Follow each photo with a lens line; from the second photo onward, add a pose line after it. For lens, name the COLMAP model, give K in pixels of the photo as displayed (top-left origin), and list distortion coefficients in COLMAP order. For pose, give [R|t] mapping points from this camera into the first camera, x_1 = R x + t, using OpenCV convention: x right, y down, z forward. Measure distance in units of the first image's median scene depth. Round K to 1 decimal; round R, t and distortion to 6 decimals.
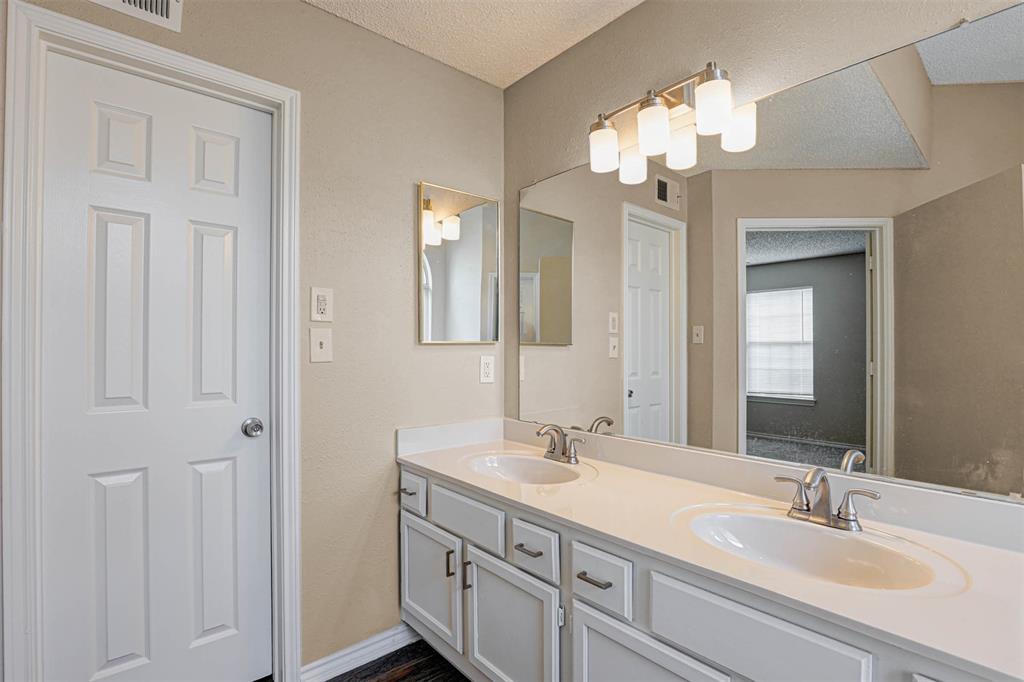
lens RADIAL K [[478.8, 0, 513.4], [0, 478.8, 345.2], [0, 0, 1]] dist [-0.021124, 0.000623]
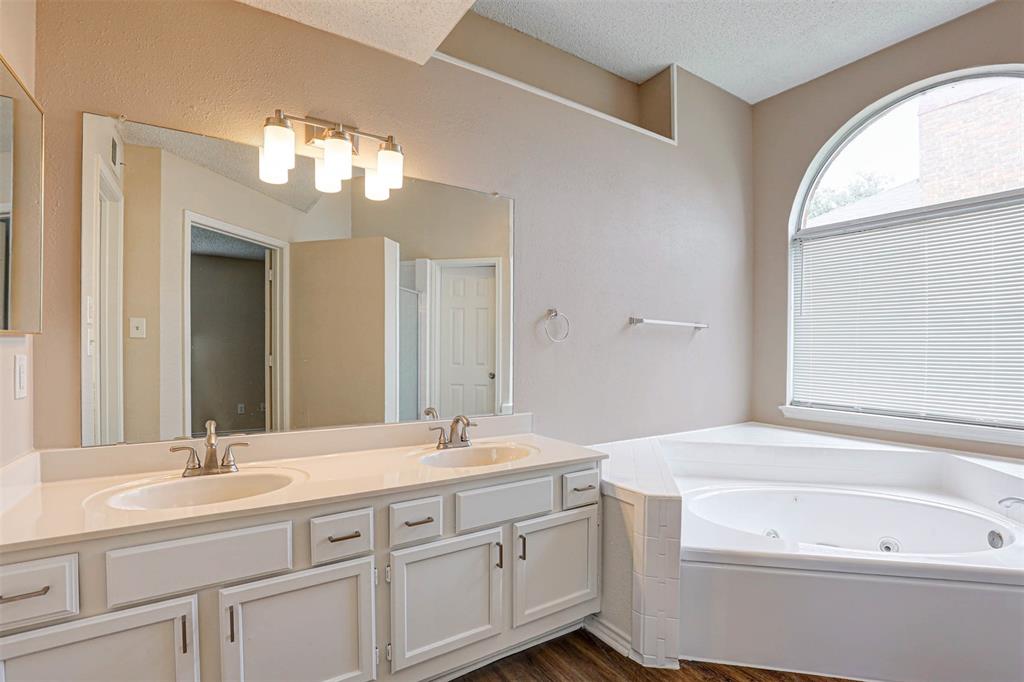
lens RADIAL K [[478.8, 0, 515.8], [0, 478.8, 348.0], [0, 0, 1]] dist [-0.021124, 0.000623]
pose [[0.147879, -0.000579, 0.989005, -0.696154], [-0.019056, 0.999813, 0.003435, -0.001009], [-0.988822, -0.019355, 0.147841, 0.344252]]
